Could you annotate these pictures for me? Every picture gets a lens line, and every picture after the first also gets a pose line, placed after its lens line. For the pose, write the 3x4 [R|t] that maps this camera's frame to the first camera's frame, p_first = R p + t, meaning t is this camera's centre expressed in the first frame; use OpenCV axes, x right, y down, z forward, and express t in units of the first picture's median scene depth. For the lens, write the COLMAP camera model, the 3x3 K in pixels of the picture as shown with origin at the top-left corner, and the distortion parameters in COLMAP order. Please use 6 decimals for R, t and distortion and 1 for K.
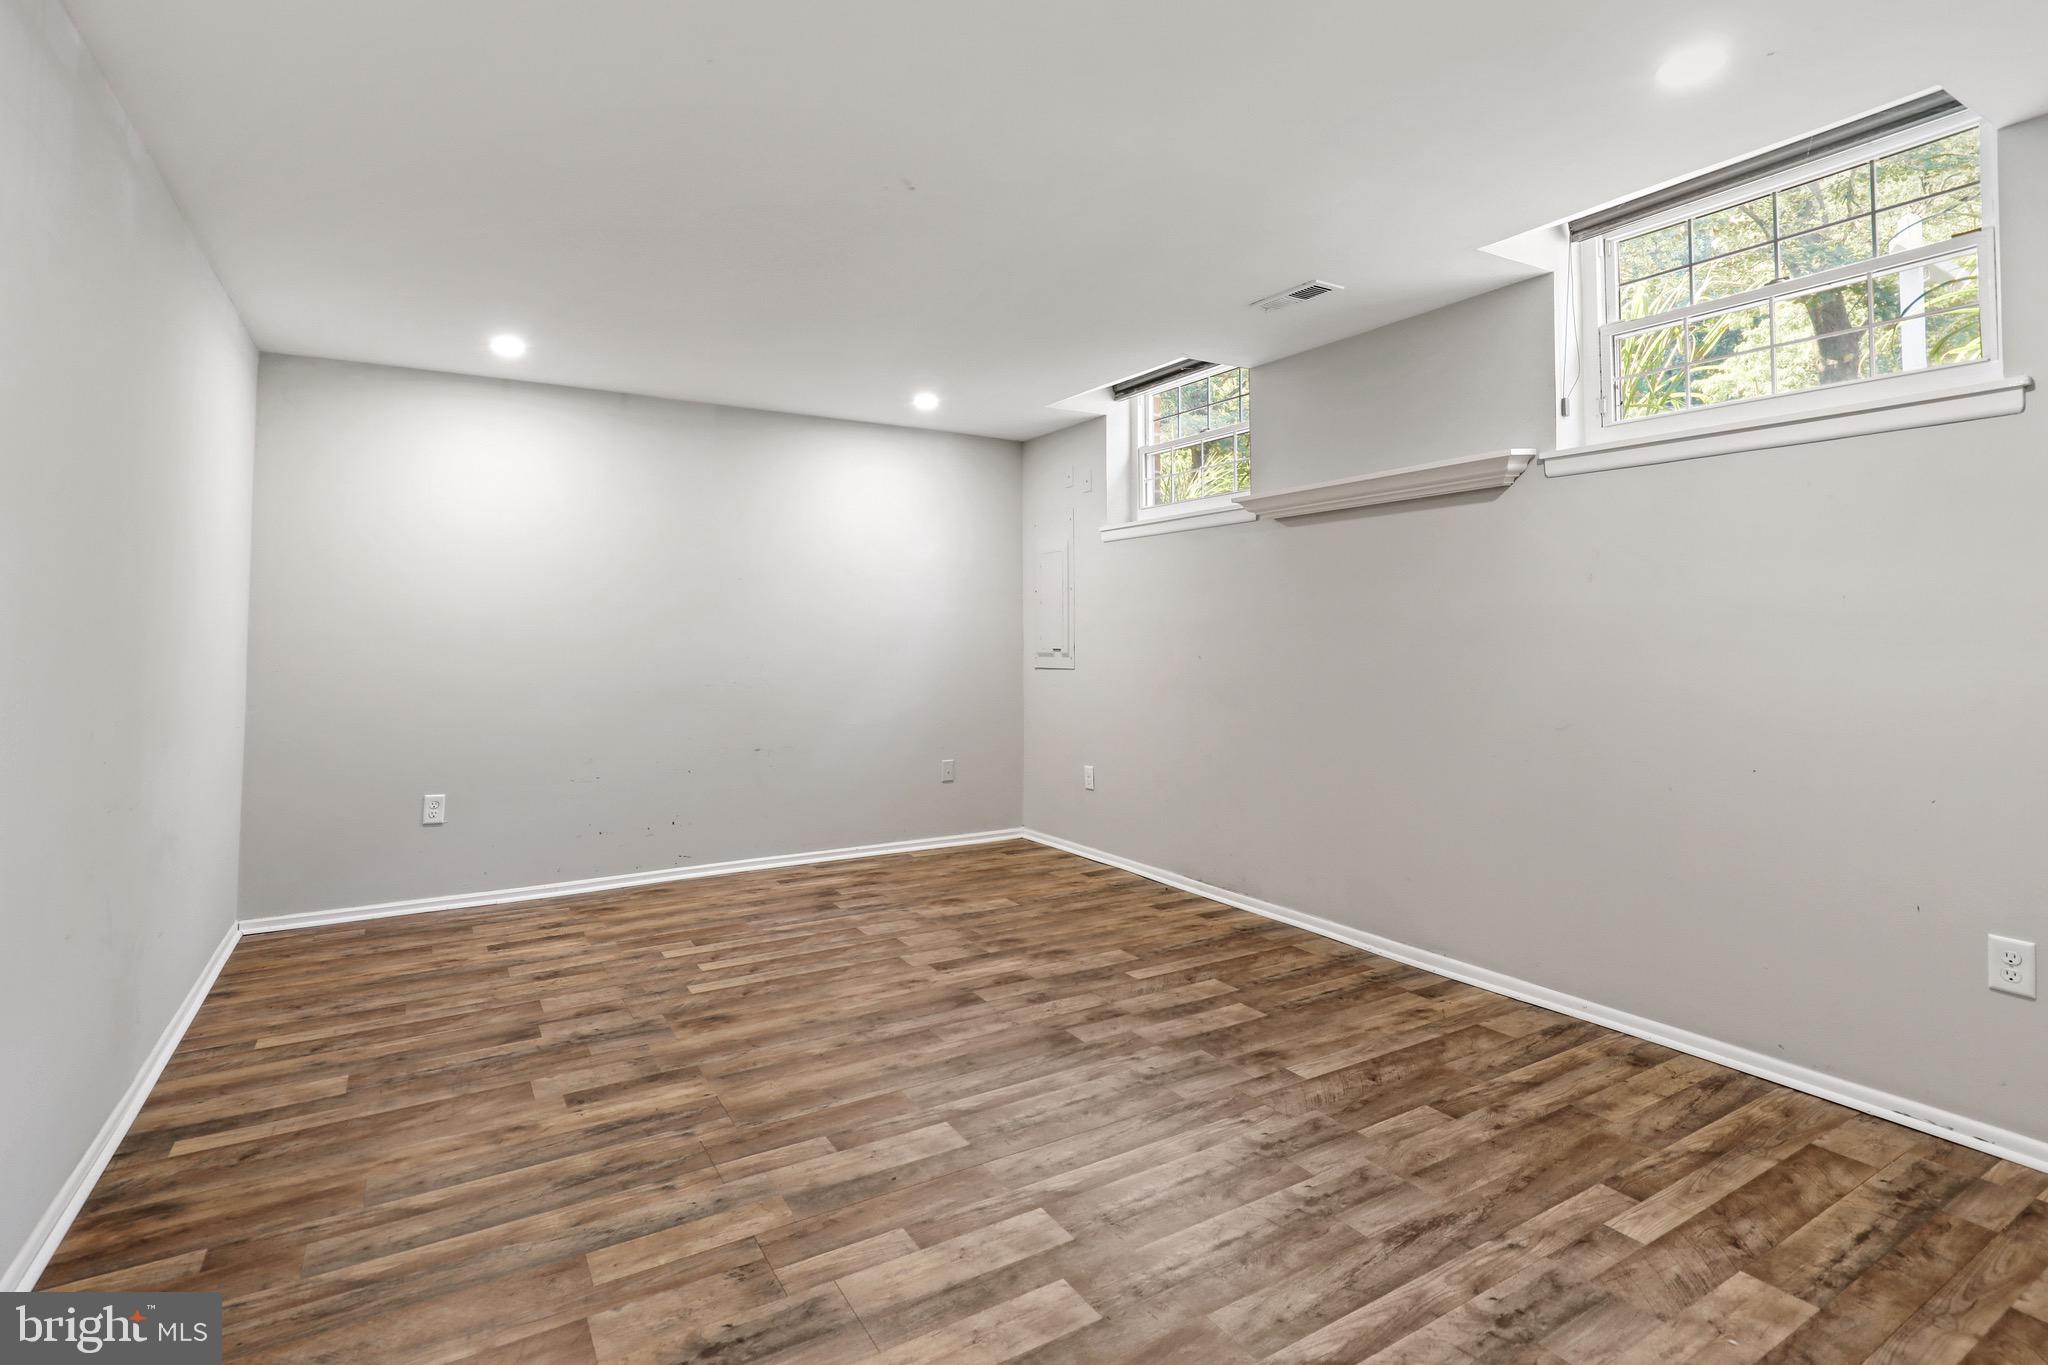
lens RADIAL K [[952.3, 0, 1023.1], [0, 952.3, 673.5], [0, 0, 1]] dist [-0.010938, 0.003905]
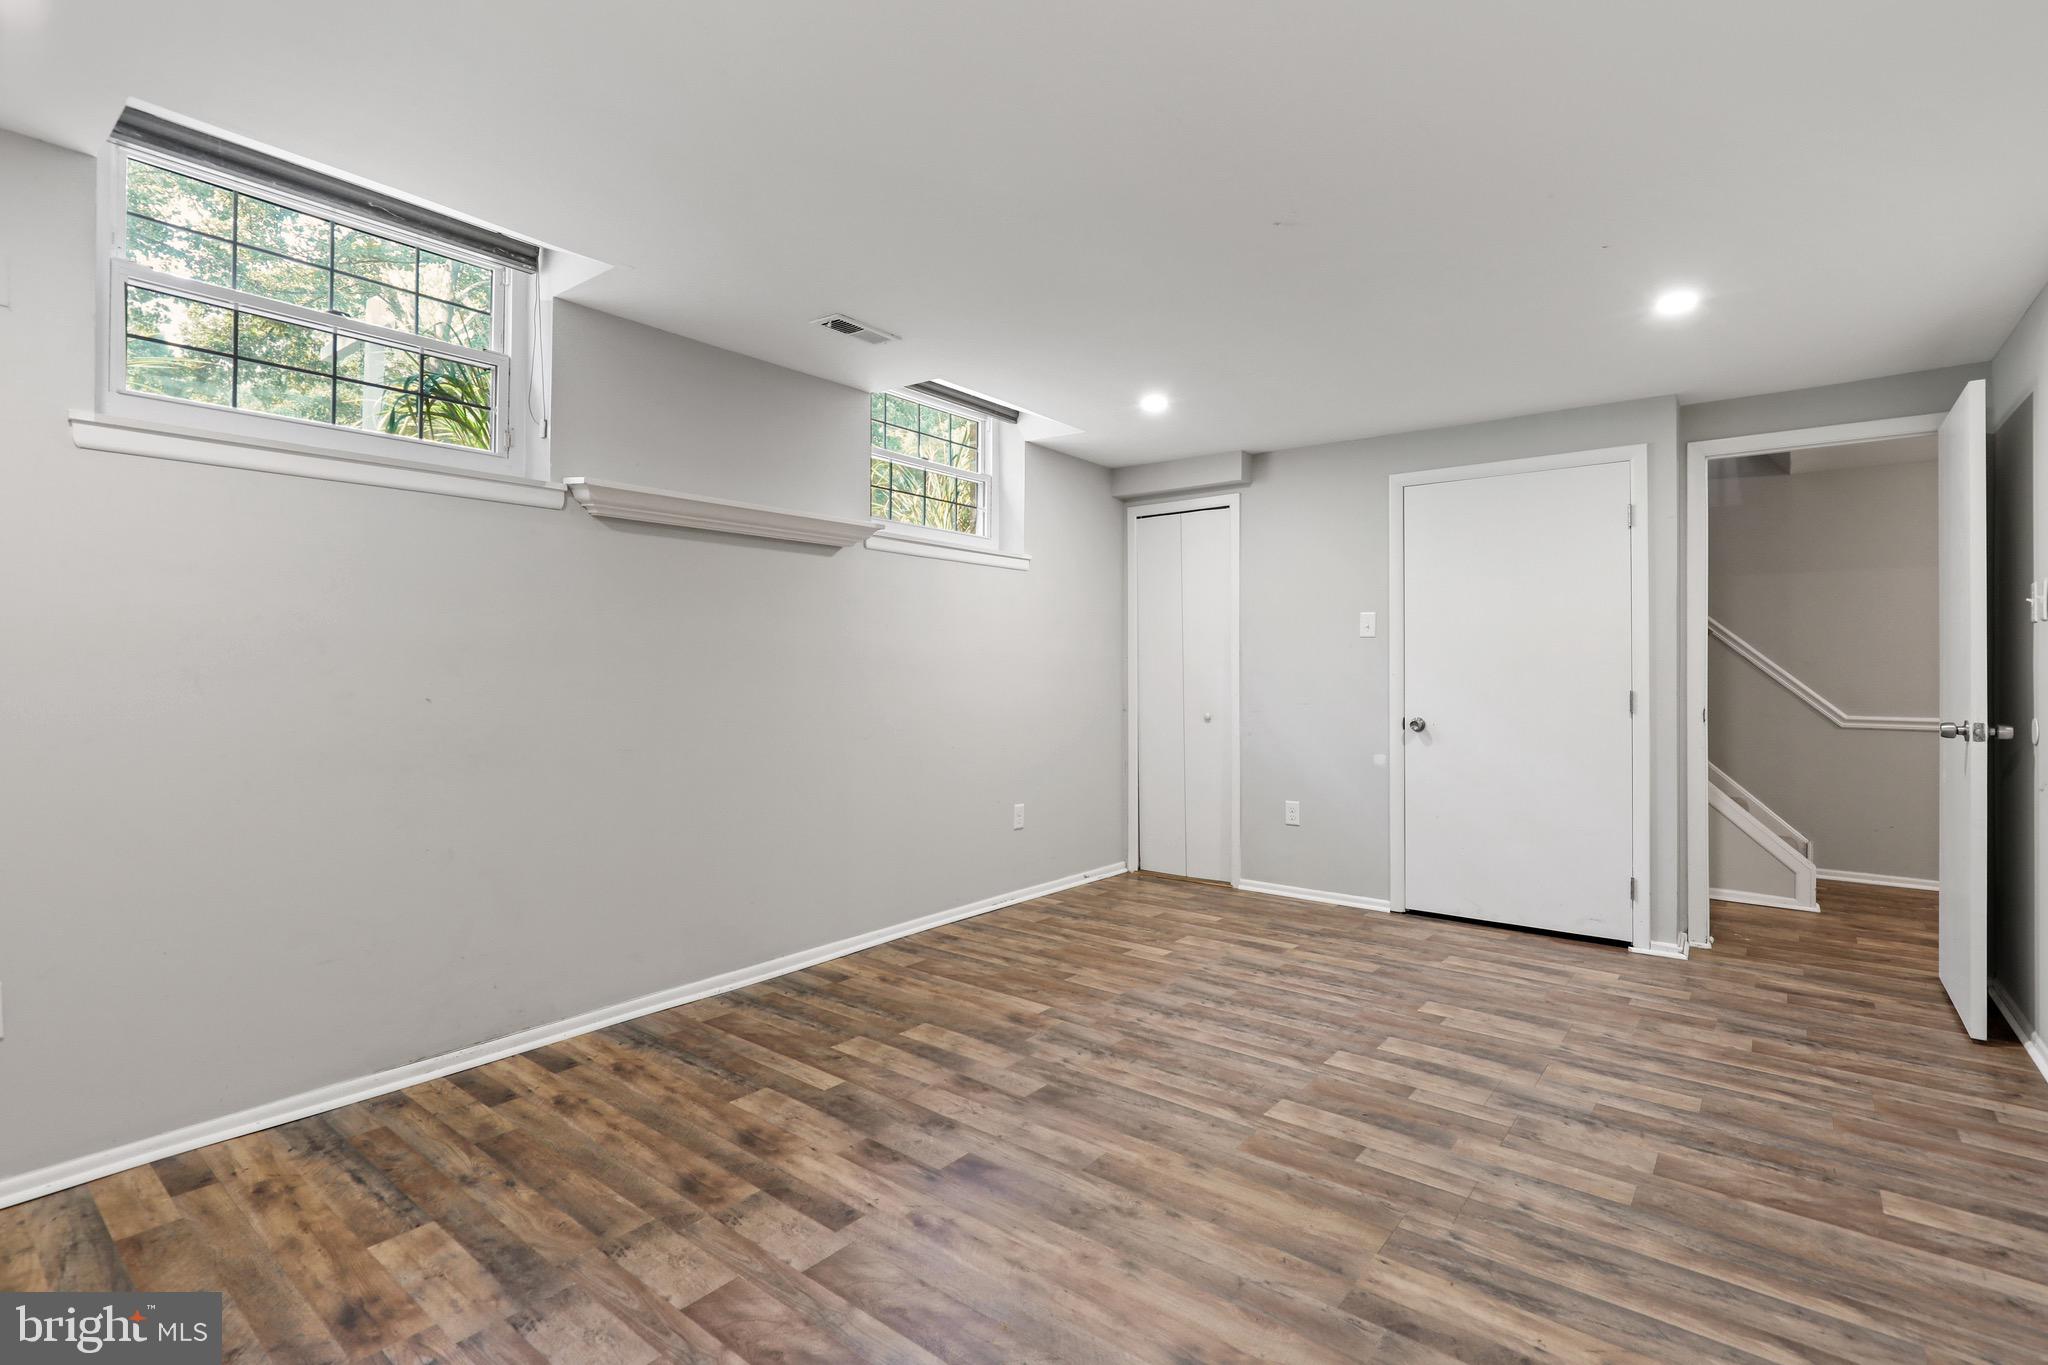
lens RADIAL K [[952.3, 0, 1023.1], [0, 952.3, 673.5], [0, 0, 1]] dist [-0.010938, 0.003905]
pose [[-0.322138, -0.005436, 0.946677, -1.023165], [0.031751, 0.999359, 0.016542, -0.059884], [-0.946160, 0.035387, -0.321759, 1.598116]]
